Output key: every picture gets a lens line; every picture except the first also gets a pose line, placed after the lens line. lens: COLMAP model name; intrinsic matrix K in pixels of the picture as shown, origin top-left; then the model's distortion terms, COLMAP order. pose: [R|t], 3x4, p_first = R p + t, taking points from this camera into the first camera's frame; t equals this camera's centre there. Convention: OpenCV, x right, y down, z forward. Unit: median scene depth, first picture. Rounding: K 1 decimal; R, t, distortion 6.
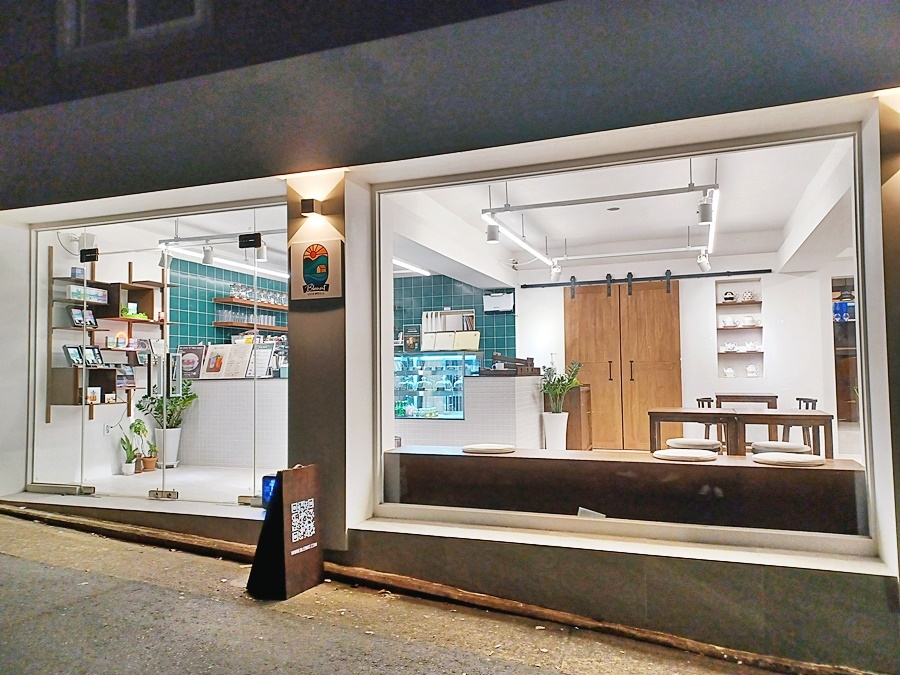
lens RADIAL K [[649.3, 0, 450.0], [0, 649.3, 337.5], [0, 0, 1]] dist [0.003378, 0.000871]
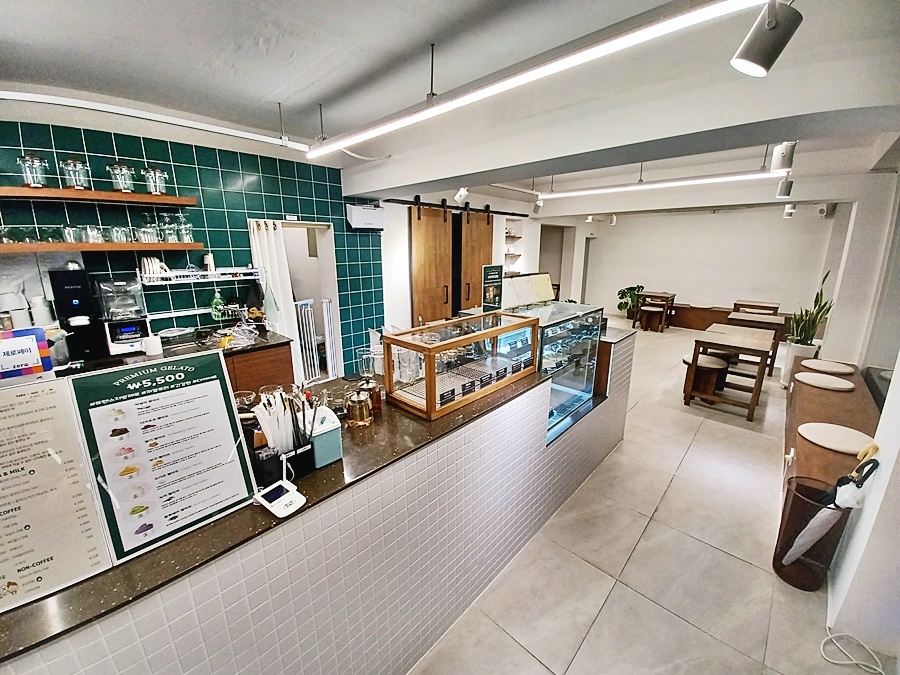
lens RADIAL K [[366.7, 0, 450.0], [0, 366.7, 337.5], [0, 0, 1]] dist [0.000214, -0.000003]
pose [[0.378363, -0.211453, 0.901182, -0.347611], [-0.061709, 0.965631, 0.252484, -0.035649], [-0.923598, -0.151142, 0.352311, 0.810551]]
